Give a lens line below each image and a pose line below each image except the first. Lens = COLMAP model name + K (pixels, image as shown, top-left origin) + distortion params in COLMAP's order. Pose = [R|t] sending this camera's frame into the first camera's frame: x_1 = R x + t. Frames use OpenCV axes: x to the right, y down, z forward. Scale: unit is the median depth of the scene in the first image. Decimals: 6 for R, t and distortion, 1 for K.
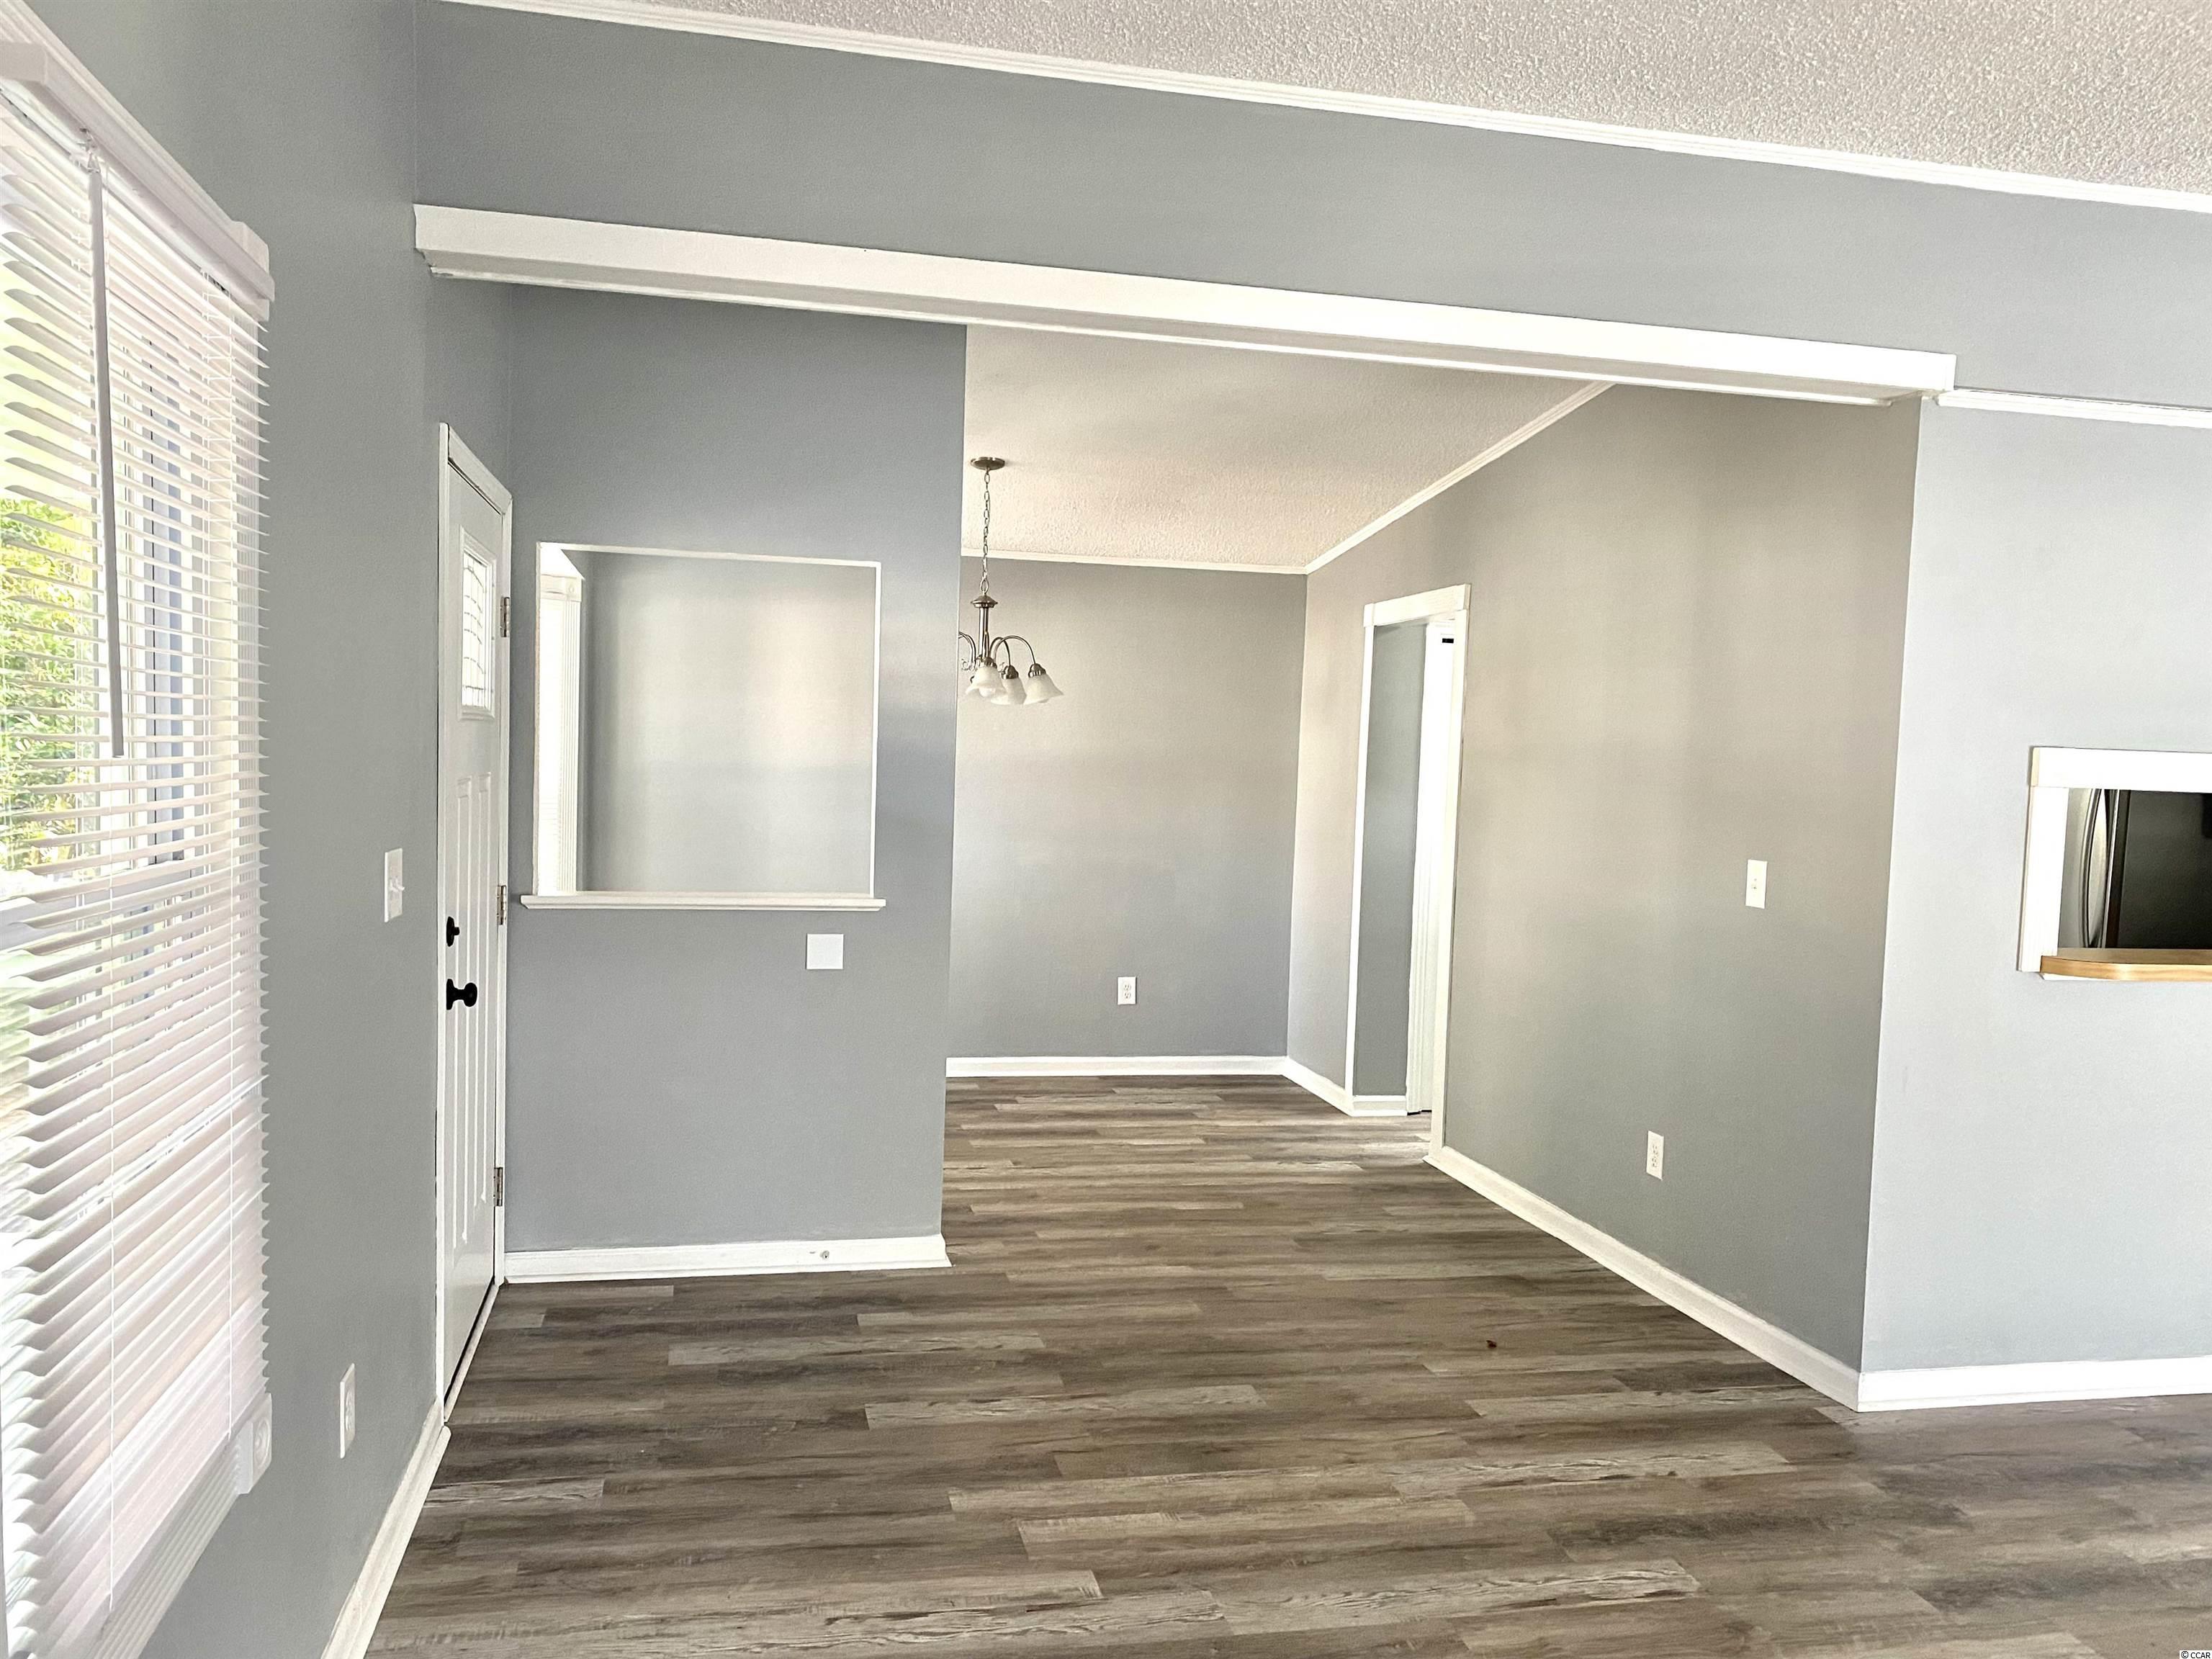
lens RADIAL K [[1666.3, 0, 1114.0], [0, 1666.3, 853.3], [0, 0, 1]] dist [0.036939, -0.035755]
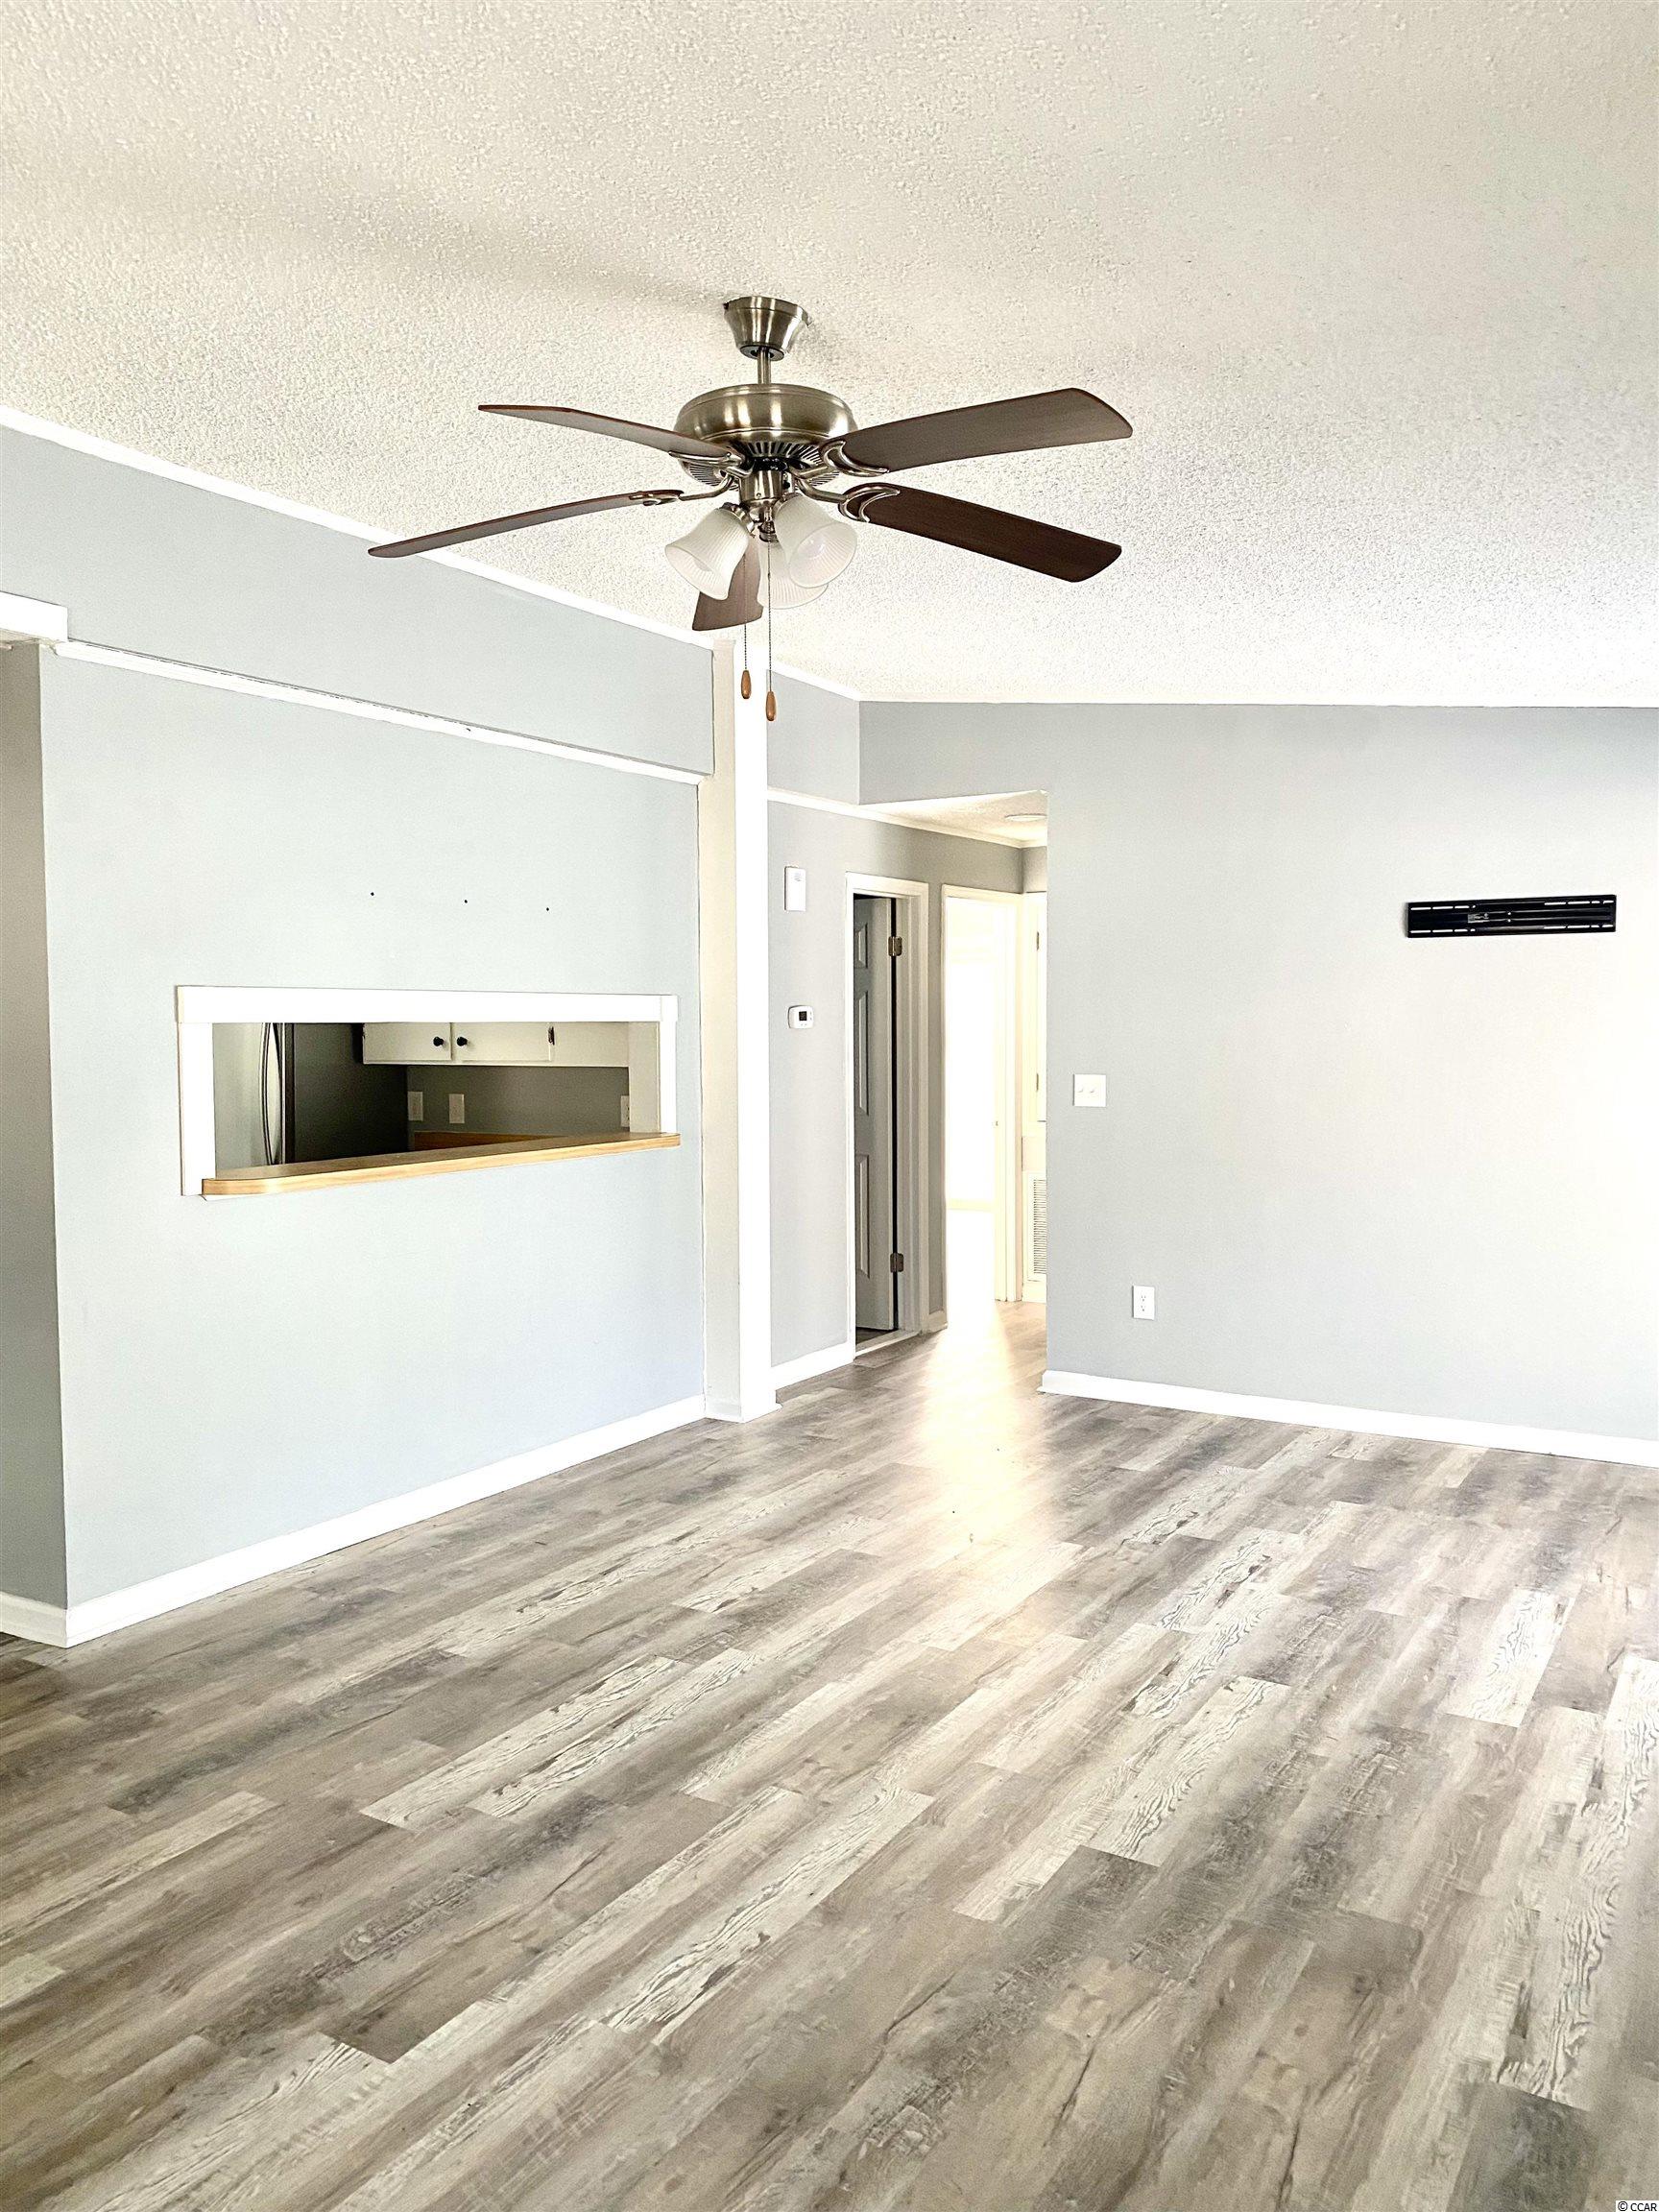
lens RADIAL K [[1666.3, 0, 791.5], [0, 1666.3, 1105.0], [0, 0, 1]] dist [0.036939, -0.035755]
pose [[0.698231, -0.076668, 0.711755, 0.059114], [0.072578, 0.996707, 0.036163, 0.002127], [-0.712184, 0.026408, 0.701496, -0.030869]]
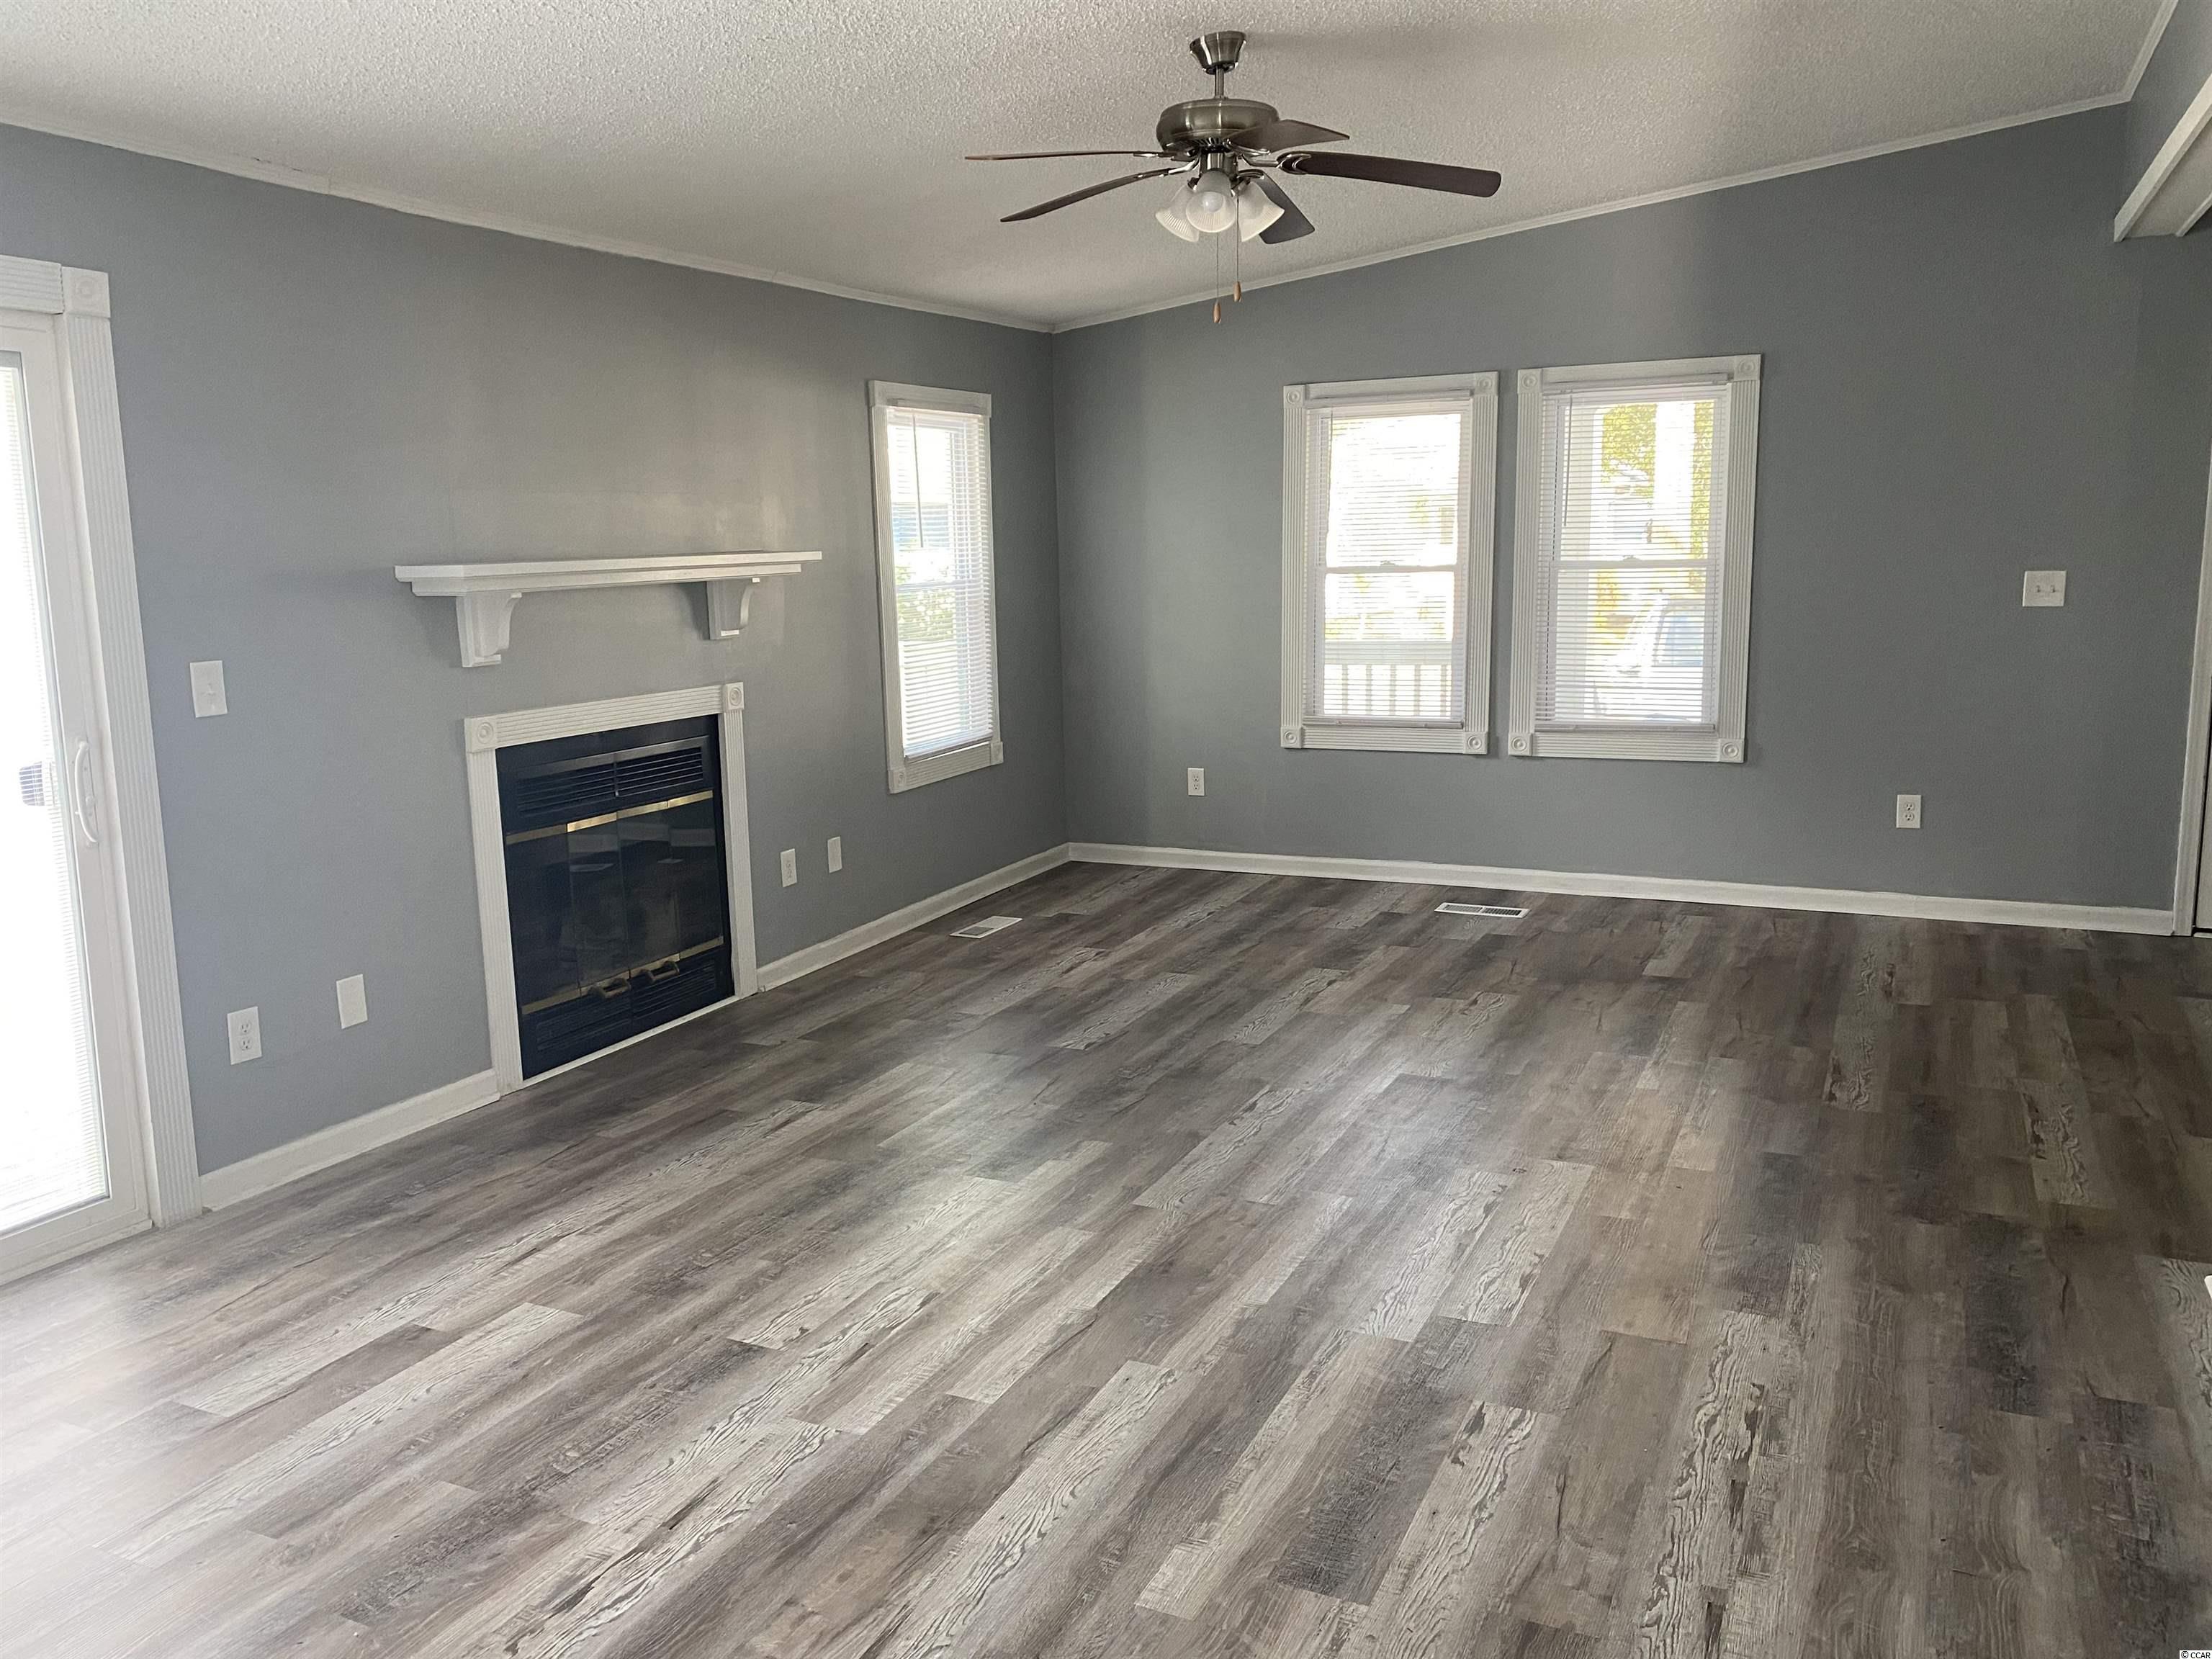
lens RADIAL K [[1706.2, 0, 1140.1], [0, 1706.2, 856.7], [0, 0, 1]] dist [0.006604, -0.002702]
pose [[-0.595721, 0.127566, -0.792997, 1.543439], [-0.048903, 0.979714, 0.194340, -0.009670], [0.801702, 0.154552, -0.577398, 1.144345]]
